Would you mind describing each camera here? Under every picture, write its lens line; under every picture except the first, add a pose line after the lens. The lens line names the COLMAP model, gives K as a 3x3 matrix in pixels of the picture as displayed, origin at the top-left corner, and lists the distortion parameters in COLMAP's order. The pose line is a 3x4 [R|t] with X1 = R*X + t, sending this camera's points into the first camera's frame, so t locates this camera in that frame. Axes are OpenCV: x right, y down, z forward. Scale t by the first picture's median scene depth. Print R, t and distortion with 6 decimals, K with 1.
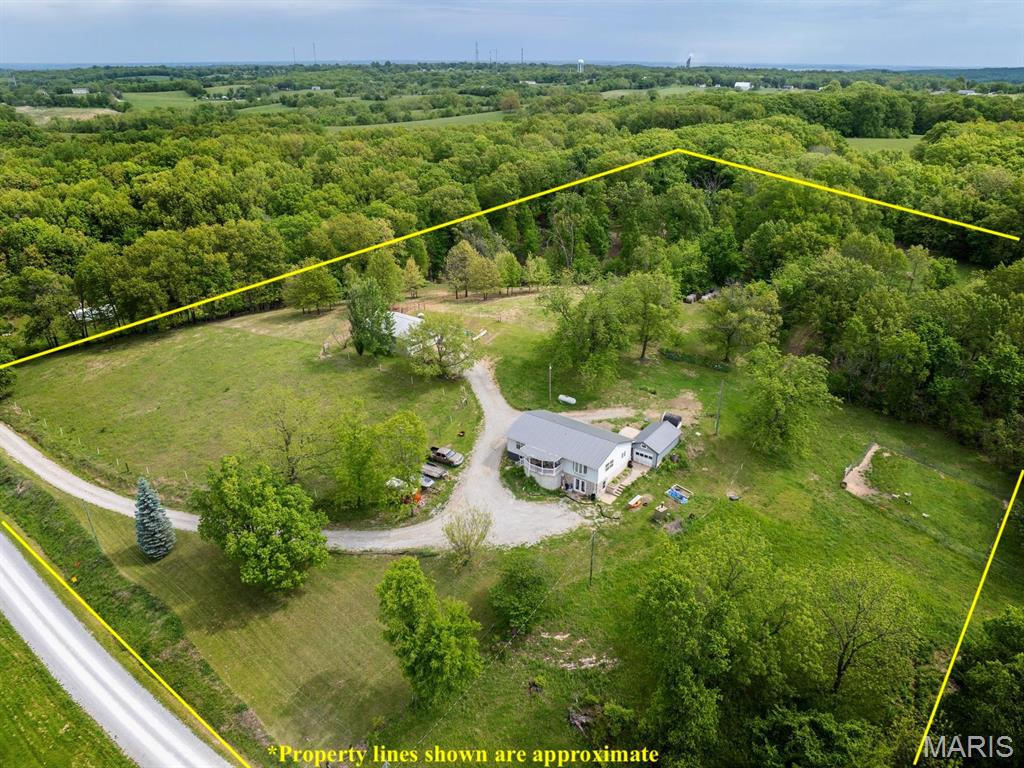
lens RADIAL K [[732.7, 0, 515.6], [0, 732.7, 385.3], [0, 0, 1]] dist [-0.052109, 0.030273]
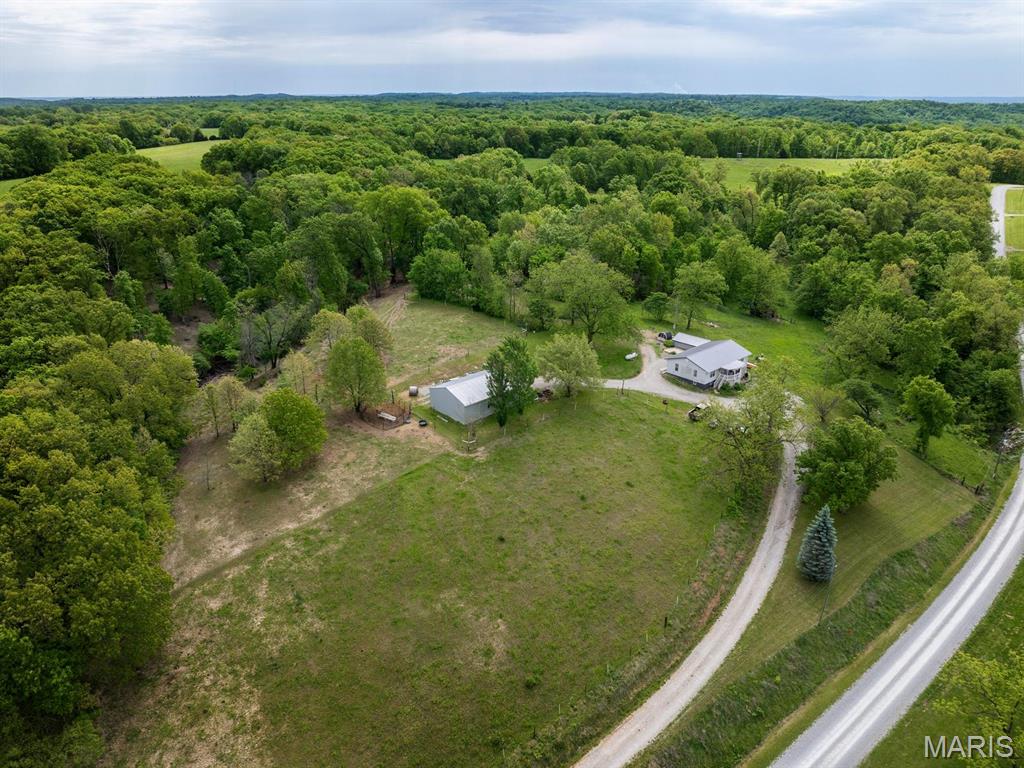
lens RADIAL K [[720.5, 0, 515.1], [0, 720.5, 384.3], [0, 0, 1]] dist [-0.043816, 0.013914]
pose [[0.184160, -0.374513, 0.908749, -1.277690], [0.401576, 0.872545, 0.278212, -0.418392], [-0.897119, 0.313696, 0.311083, 0.912974]]
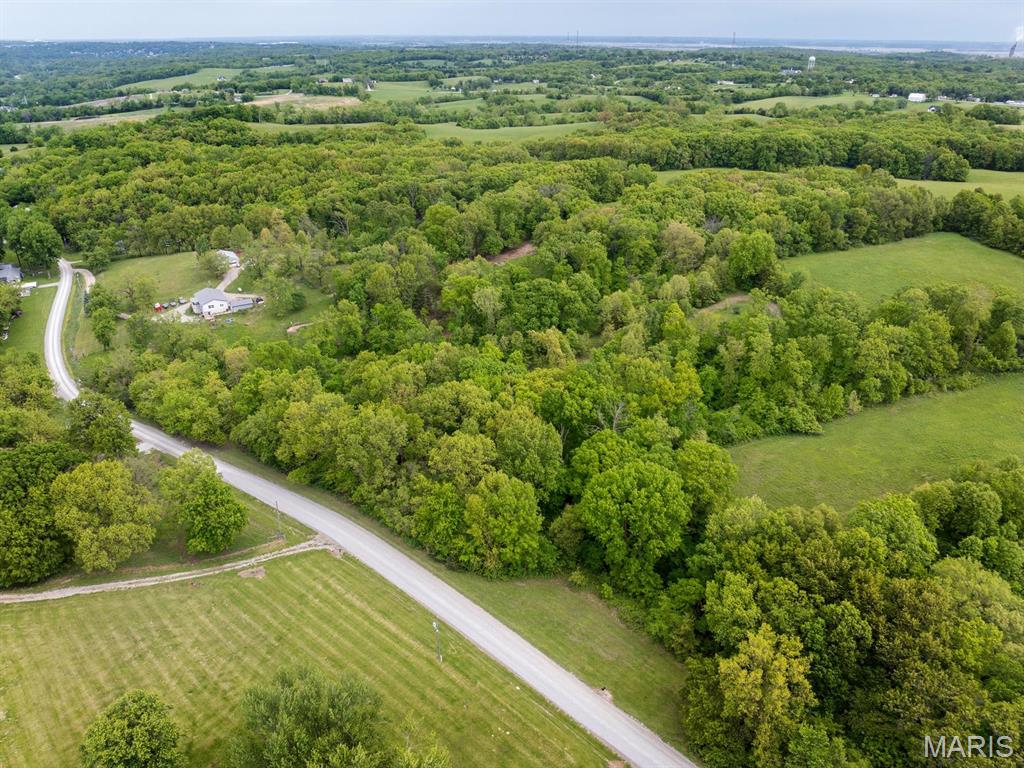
lens RADIAL K [[737.0, 0, 512.0], [0, 737.0, 384.0], [0, 0, 1]] dist [-0.049138, 0.019617]
pose [[0.925951, 0.164494, -0.339936, 2.094480], [-0.156155, 0.986365, 0.051950, 0.072153], [0.343847, 0.004980, 0.939013, -1.183057]]
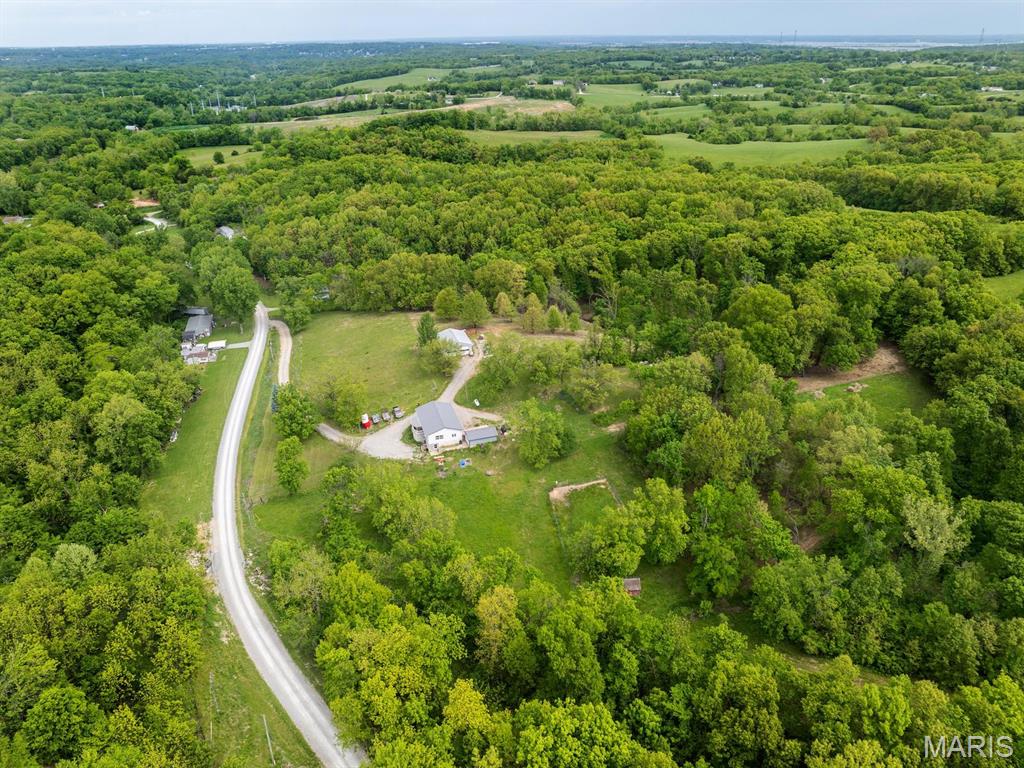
lens RADIAL K [[720.5, 0, 515.1], [0, 720.5, 384.3], [0, 0, 1]] dist [-0.043816, 0.013914]
pose [[0.809636, 0.248959, -0.531515, 1.200818], [-0.229436, 0.967772, 0.103809, -0.255599], [0.540229, 0.037901, 0.840664, -0.471627]]
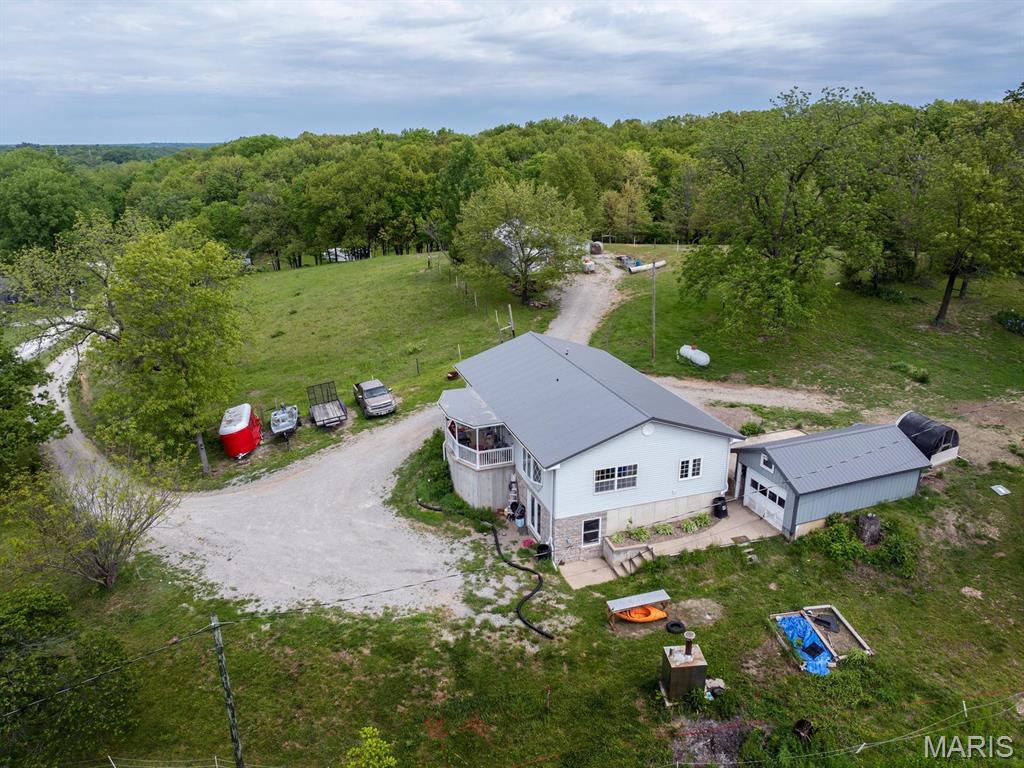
lens RADIAL K [[720.5, 0, 515.1], [0, 720.5, 384.3], [0, 0, 1]] dist [-0.043816, 0.013914]
pose [[0.827769, 0.175559, -0.532896, 0.244457], [-0.223803, 0.974269, -0.026675, 0.081934], [0.514501, 0.141345, 0.845760, 0.654540]]
